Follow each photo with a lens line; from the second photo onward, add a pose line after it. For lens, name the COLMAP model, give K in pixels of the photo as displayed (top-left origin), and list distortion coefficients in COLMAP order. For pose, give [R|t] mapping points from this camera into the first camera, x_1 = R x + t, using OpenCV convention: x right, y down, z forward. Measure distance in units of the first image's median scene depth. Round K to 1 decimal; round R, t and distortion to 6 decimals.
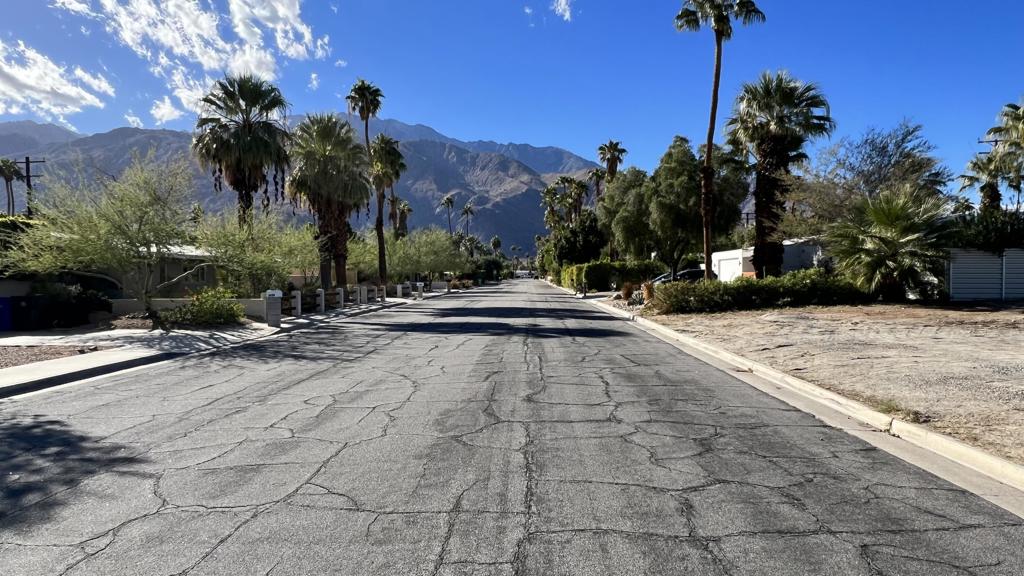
lens RADIAL K [[676.9, 0, 512.2], [0, 676.9, 285.6], [0, 0, 1]] dist [0.010175, 0.002110]
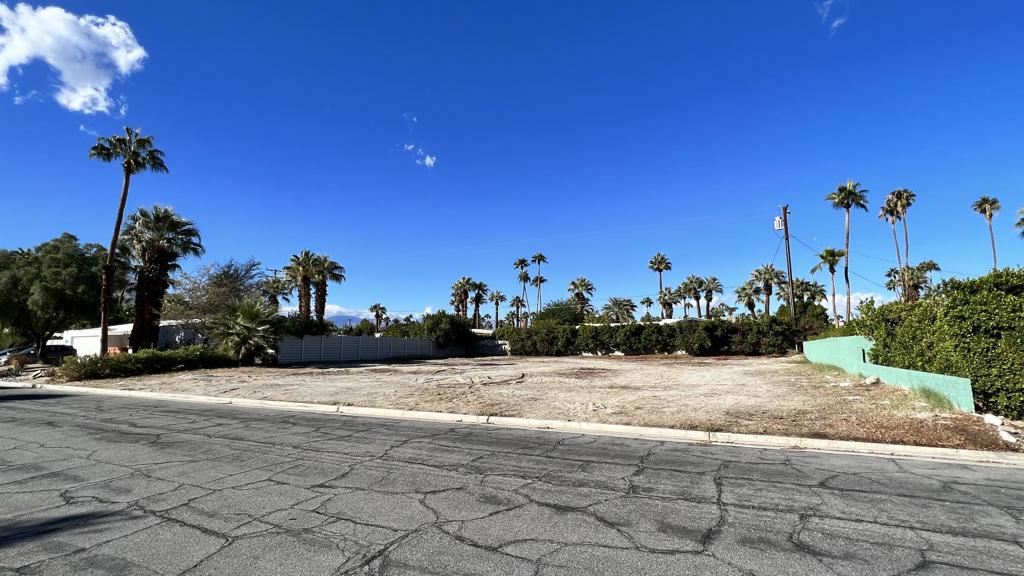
lens RADIAL K [[492.4, 0, 512.0], [0, 492.4, 288.1], [0, 0, 1]] dist [-0.000008, 0.000057]
pose [[0.428575, 0.111526, 0.896596, -0.217647], [0.015025, 0.991335, -0.130493, 0.003049], [-0.903381, 0.069398, 0.423186, -0.094706]]
